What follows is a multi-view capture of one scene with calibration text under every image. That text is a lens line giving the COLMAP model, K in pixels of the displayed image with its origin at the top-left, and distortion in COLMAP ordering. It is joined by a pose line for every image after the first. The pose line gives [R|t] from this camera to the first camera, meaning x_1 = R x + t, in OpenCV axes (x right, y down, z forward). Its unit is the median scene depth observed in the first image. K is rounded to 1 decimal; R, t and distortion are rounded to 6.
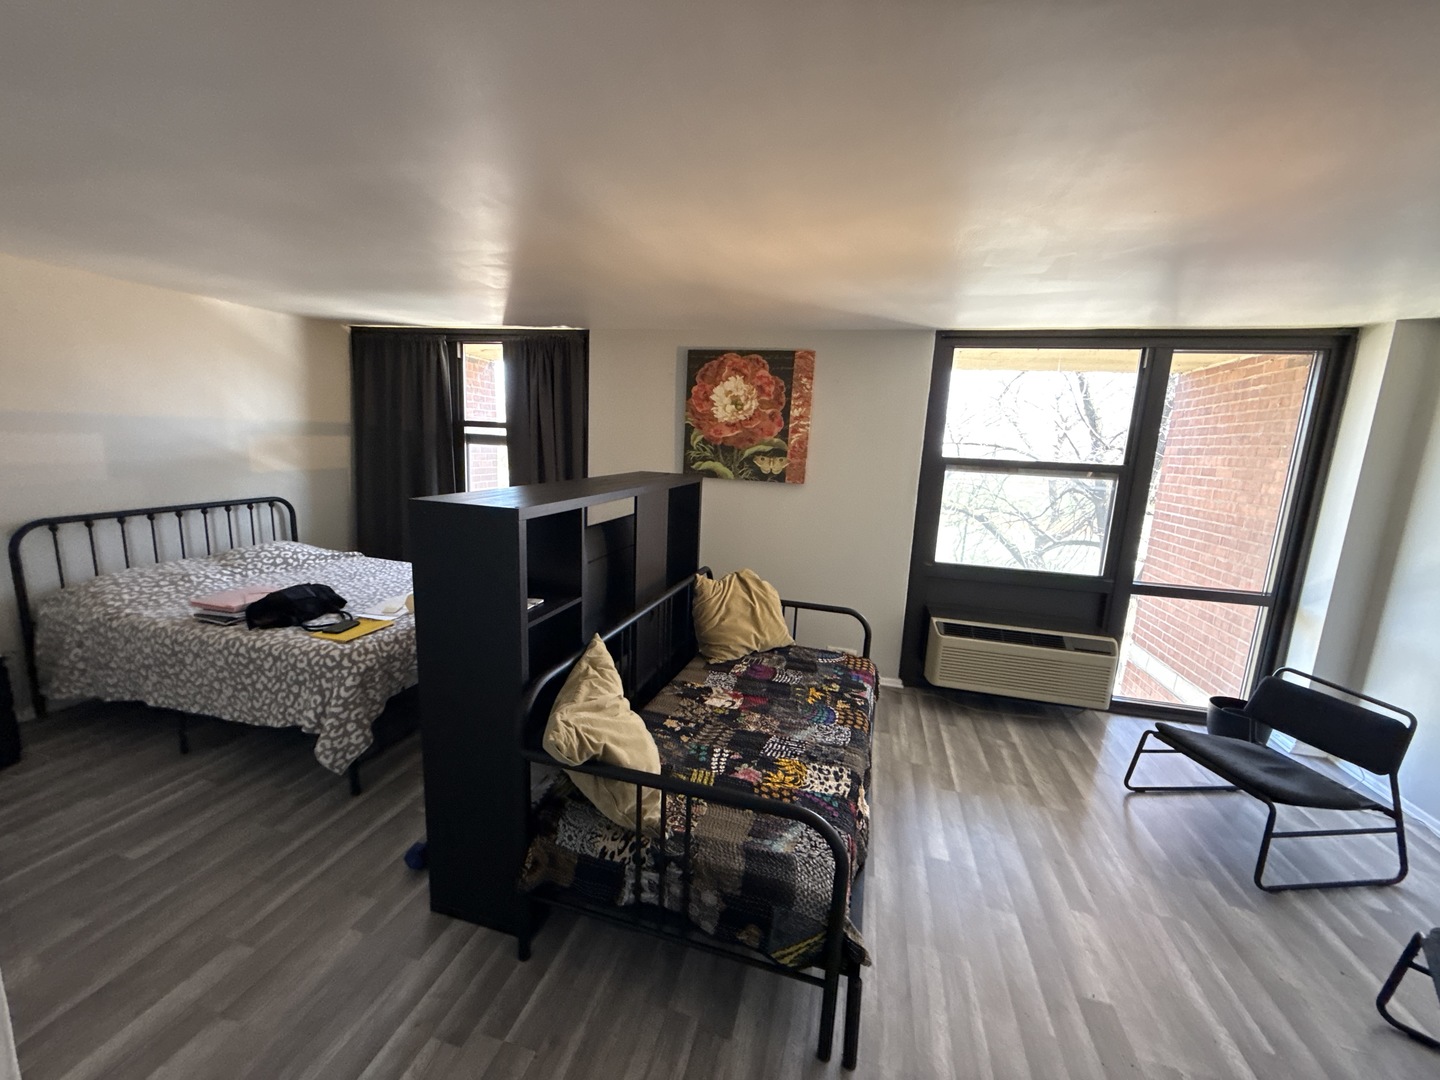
lens RADIAL K [[571.3, 0, 721.6], [0, 571.3, 542.7], [0, 0, 1]] dist [0.001114, 0.000096]
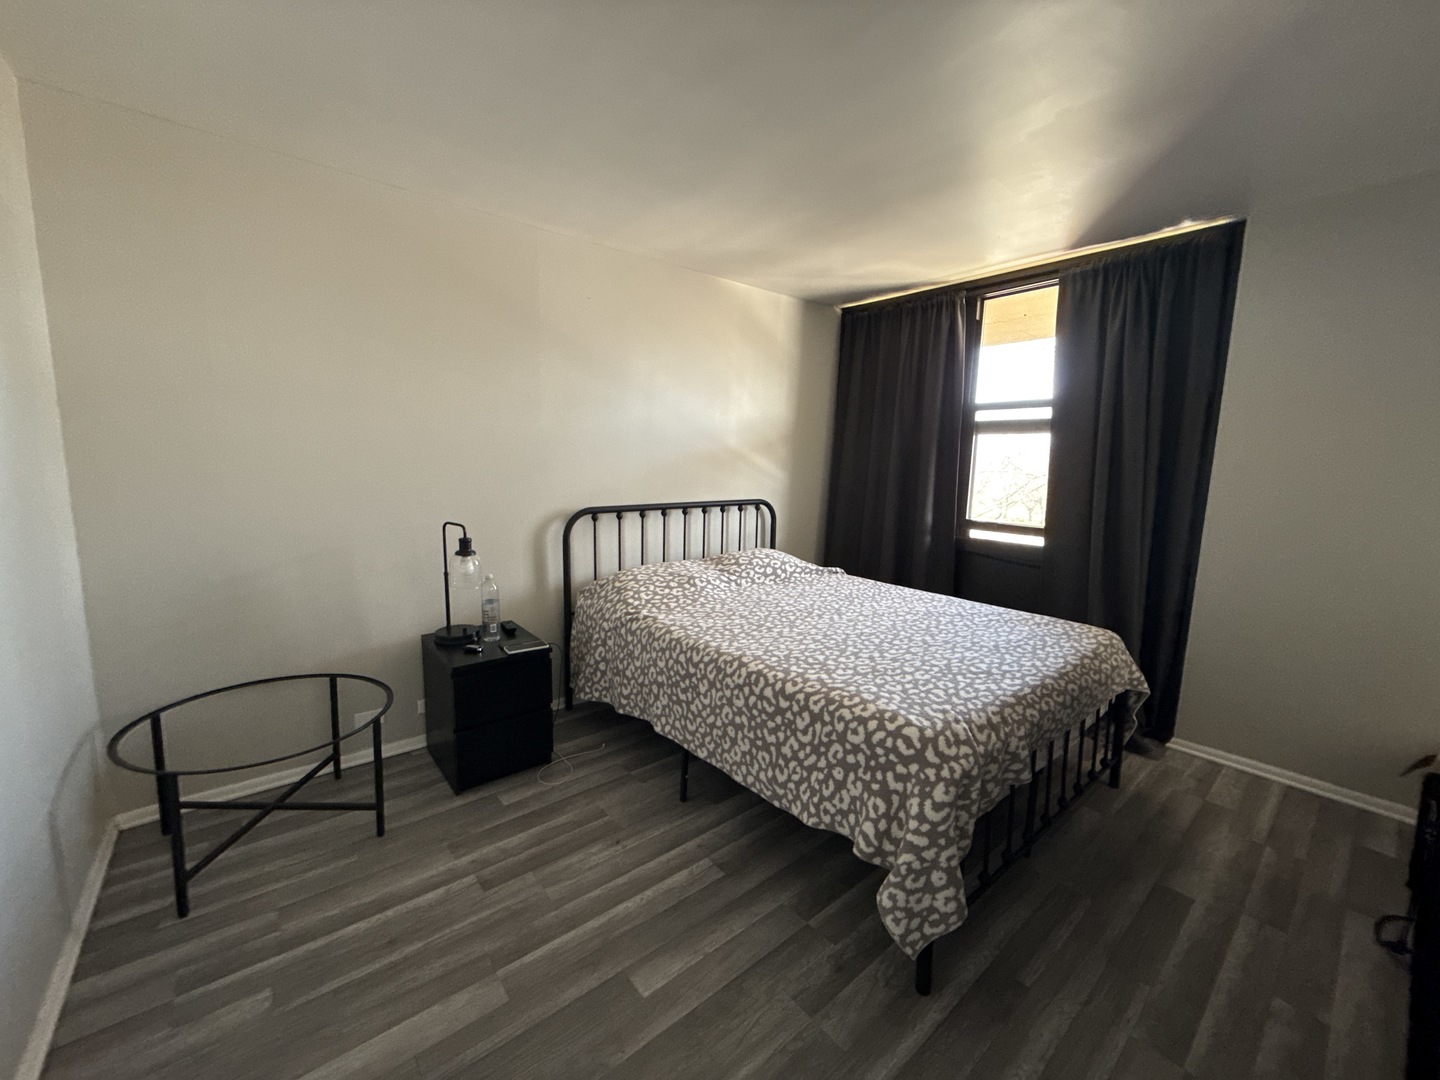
lens RADIAL K [[571.3, 0, 721.6], [0, 571.3, 542.7], [0, 0, 1]] dist [0.001114, 0.000096]
pose [[0.812658, 0.051857, -0.580428, -0.435617], [-0.087418, 0.995610, -0.033443, 0.031494], [0.576146, 0.077918, 0.813624, 0.344167]]
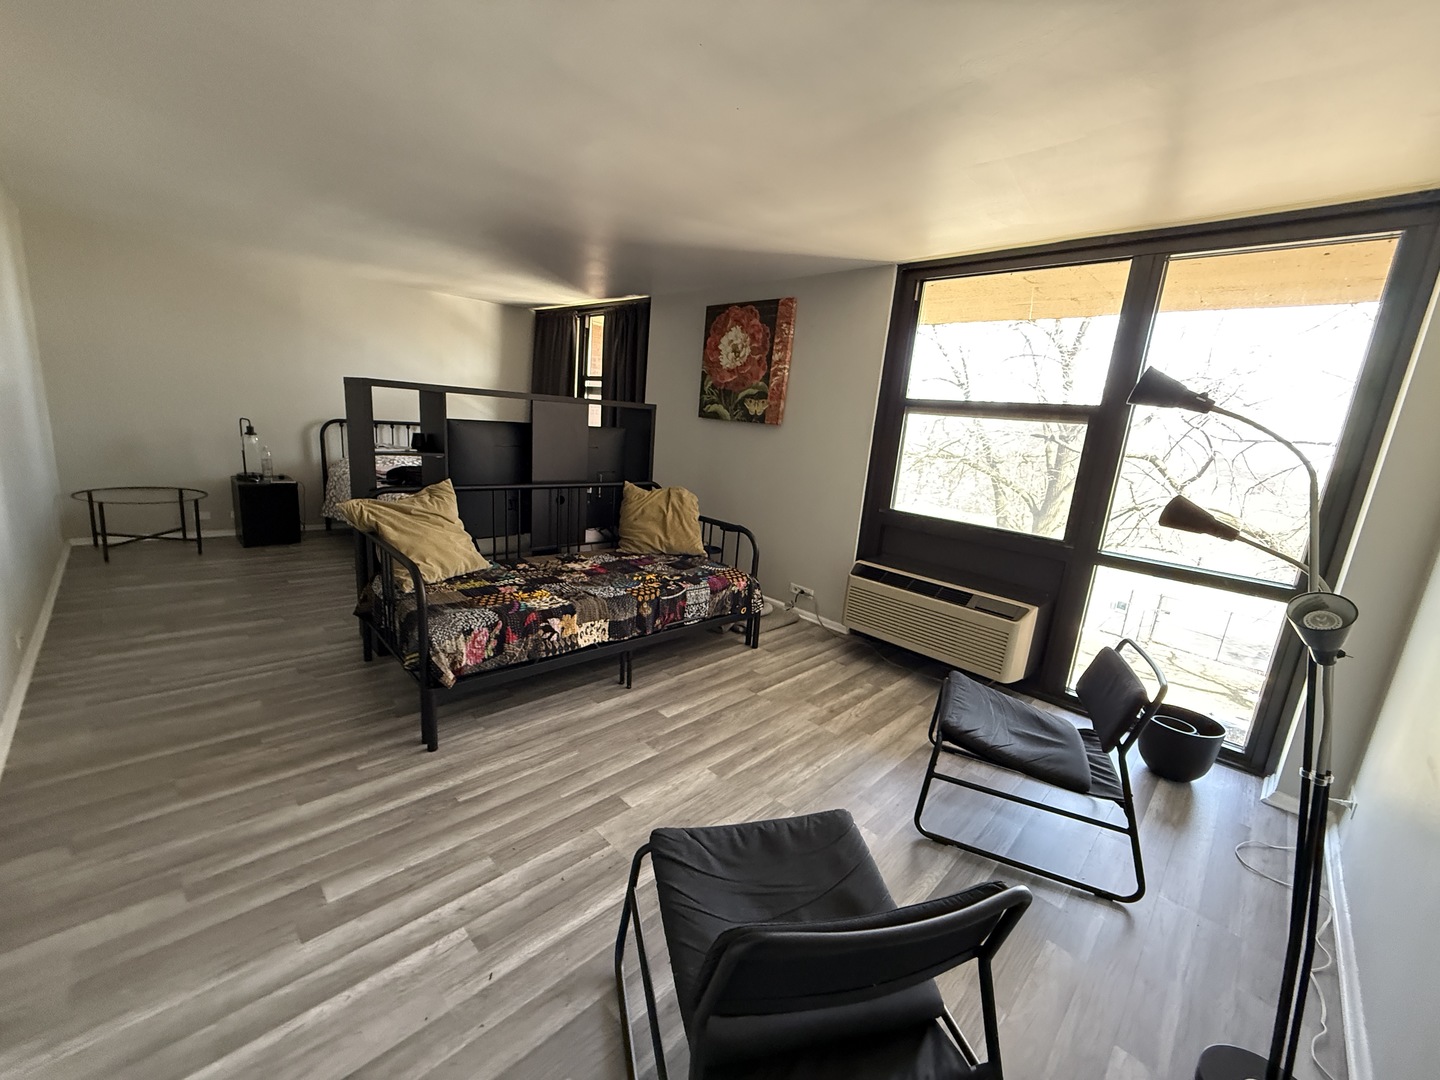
lens RADIAL K [[571.3, 0, 721.6], [0, 571.3, 542.7], [0, 0, 1]] dist [0.001114, 0.000096]
pose [[0.862633, 0.131942, -0.488319, 0.799875], [-0.133045, 0.990573, 0.032619, 0.126261], [0.488020, 0.036830, 0.872055, 0.034531]]
